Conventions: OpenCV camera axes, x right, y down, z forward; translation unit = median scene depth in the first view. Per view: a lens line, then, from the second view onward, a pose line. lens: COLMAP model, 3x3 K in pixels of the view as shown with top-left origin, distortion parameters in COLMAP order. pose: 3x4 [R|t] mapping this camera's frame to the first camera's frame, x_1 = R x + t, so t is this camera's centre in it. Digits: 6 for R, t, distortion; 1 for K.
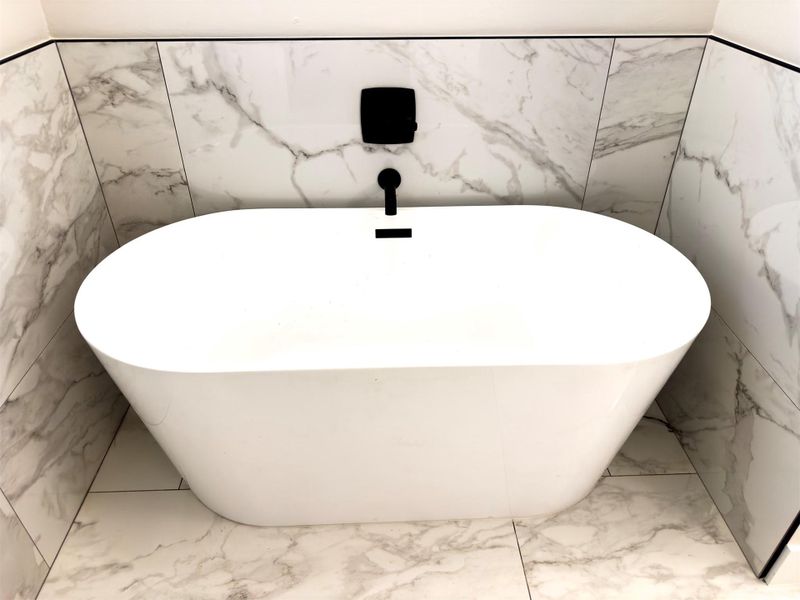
lens RADIAL K [[577.1, 0, 400.0], [0, 577.1, 300.0], [0, 0, 1]] dist [0.092096, -0.133813]
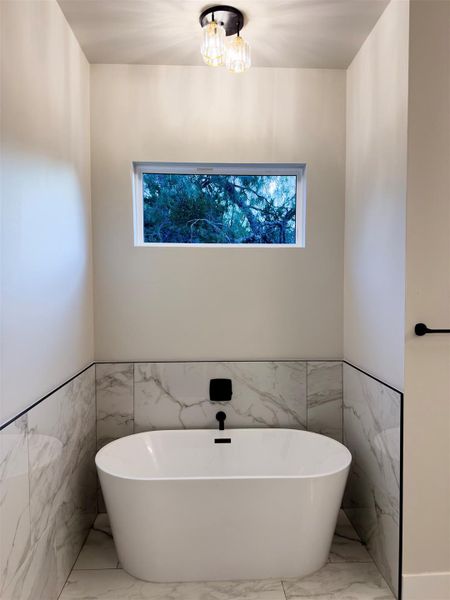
lens RADIAL K [[432.8, 0, 225.0], [0, 432.8, 300.0], [0, 0, 1]] dist [0.092096, -0.133813]
pose [[0.999995, -0.001264, 0.002984, -0.007397], [0.002644, 0.850590, -0.525823, 0.331703], [-0.001873, 0.525829, 0.850589, -0.775445]]
